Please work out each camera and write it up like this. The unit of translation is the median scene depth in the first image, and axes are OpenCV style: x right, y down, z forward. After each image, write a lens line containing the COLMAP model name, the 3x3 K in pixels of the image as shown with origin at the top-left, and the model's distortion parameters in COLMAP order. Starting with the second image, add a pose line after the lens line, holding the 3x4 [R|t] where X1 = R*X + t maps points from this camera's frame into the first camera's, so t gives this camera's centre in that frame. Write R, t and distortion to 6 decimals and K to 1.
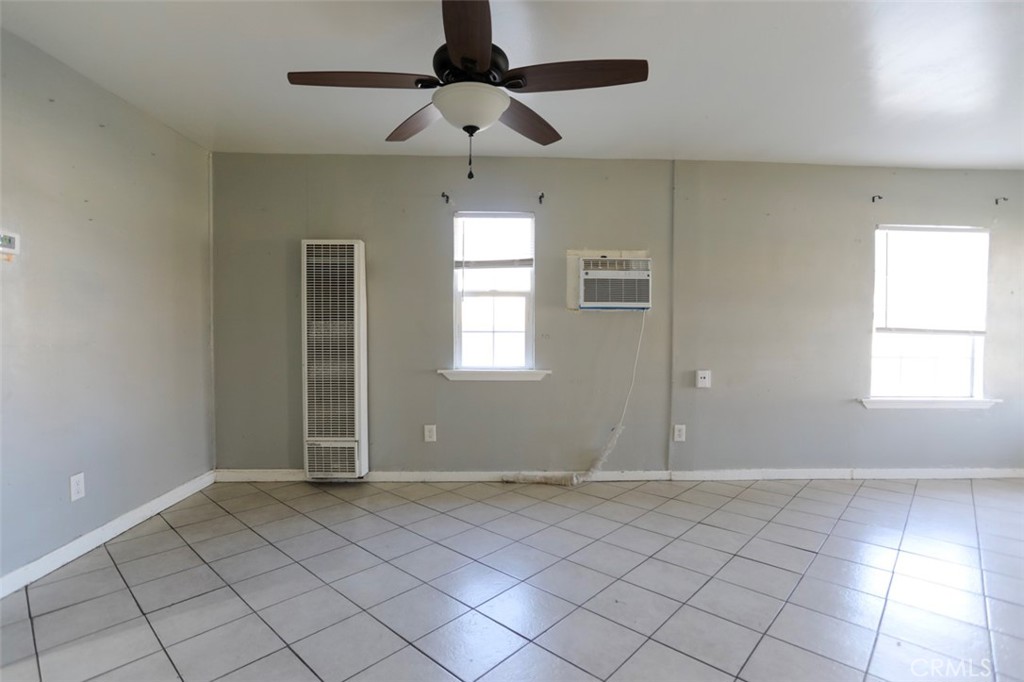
lens RADIAL K [[502.2, 0, 512.0], [0, 502.2, 341.0], [0, 0, 1]] dist [-0.056577, 0.037175]
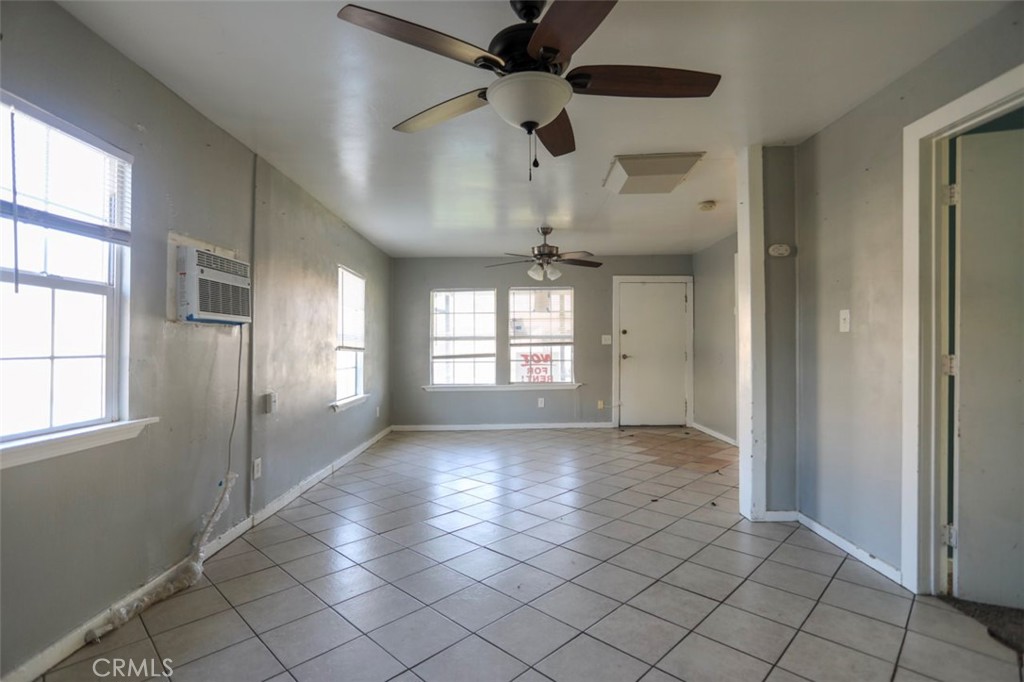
lens RADIAL K [[502.2, 0, 512.0], [0, 502.2, 341.0], [0, 0, 1]] dist [-0.056577, 0.037175]
pose [[0.034103, 0.005705, 0.999402, -0.516554], [0.027126, 0.999610, -0.006631, -0.019536], [-0.999050, 0.027336, 0.033935, 0.527552]]
